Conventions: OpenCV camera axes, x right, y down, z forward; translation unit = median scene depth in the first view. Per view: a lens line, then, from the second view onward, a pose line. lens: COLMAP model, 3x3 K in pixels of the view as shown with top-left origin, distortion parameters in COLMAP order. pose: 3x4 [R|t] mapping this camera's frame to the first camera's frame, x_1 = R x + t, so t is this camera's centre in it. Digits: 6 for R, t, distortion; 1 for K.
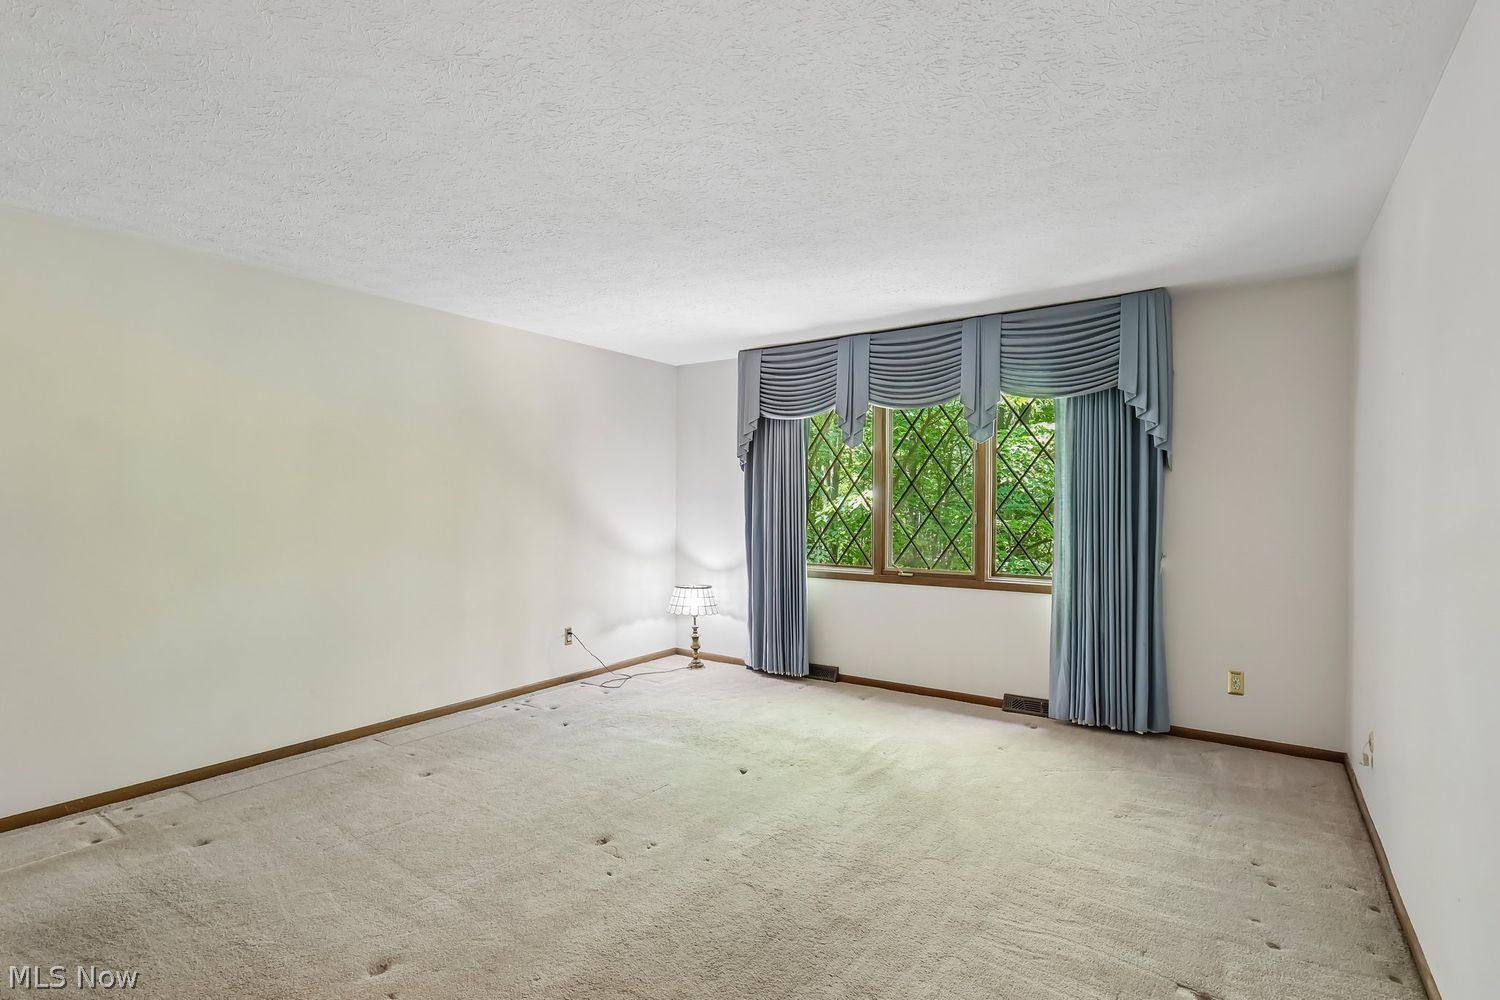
lens RADIAL K [[709.8, 0, 742.0], [0, 709.8, 495.1], [0, 0, 1]] dist [0.000541, 0.000416]
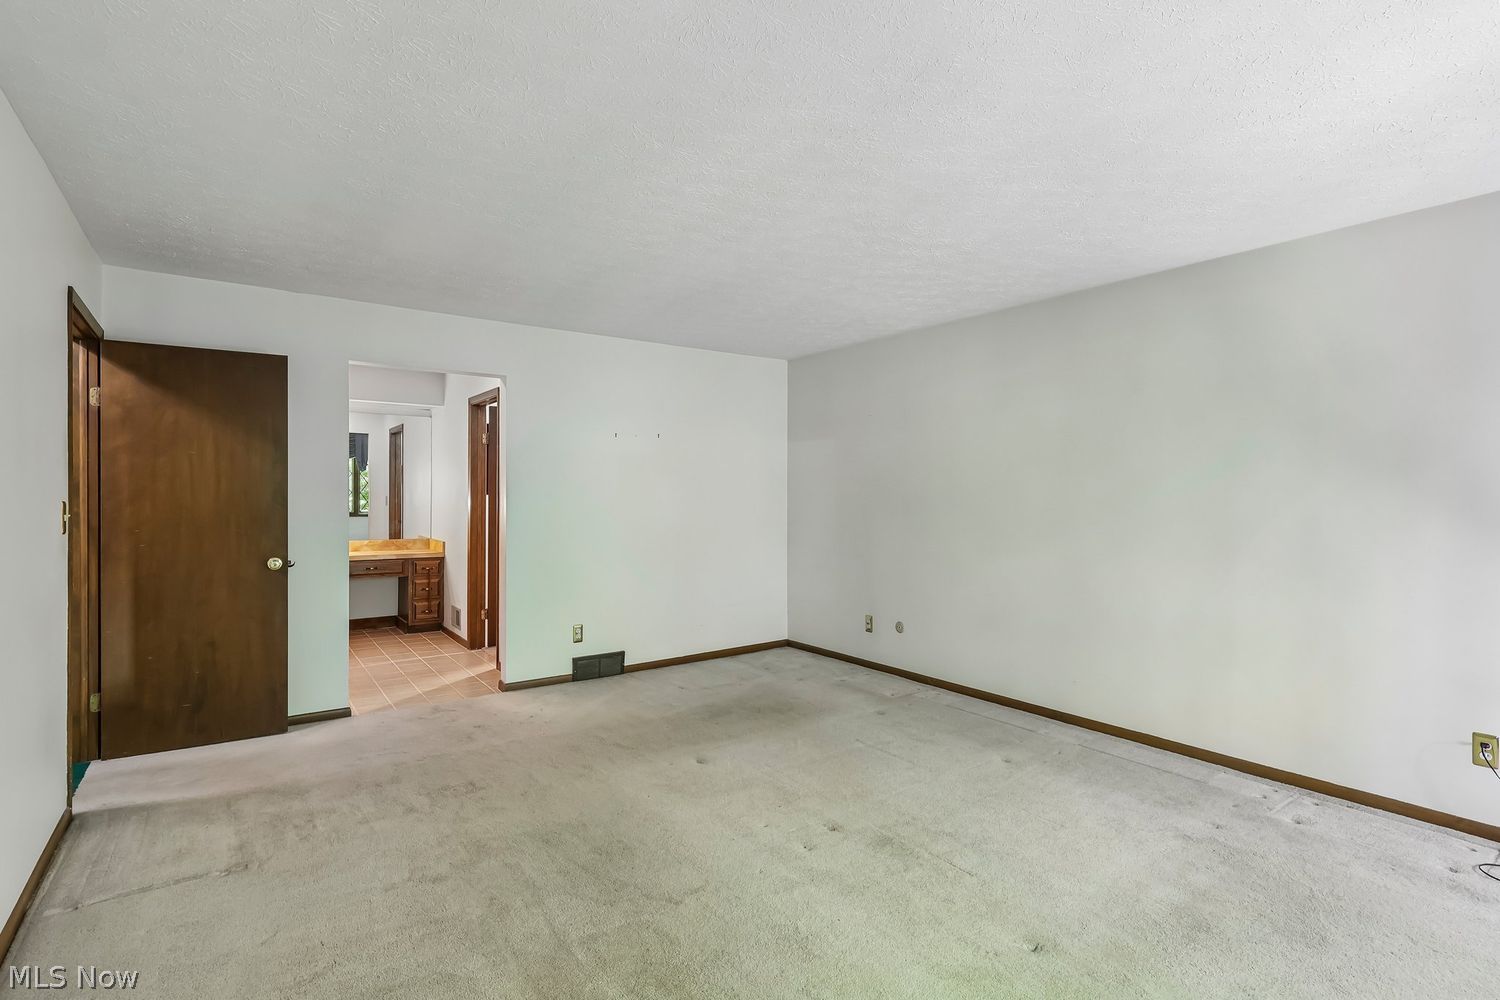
lens RADIAL K [[709.8, 0, 742.0], [0, 709.8, 495.1], [0, 0, 1]] dist [0.000541, 0.000416]
pose [[-0.317960, -0.004561, -0.948093, 0.573196], [-0.000840, 0.999989, -0.004529, 0.020169], [0.948104, -0.000643, -0.317961, 0.878365]]
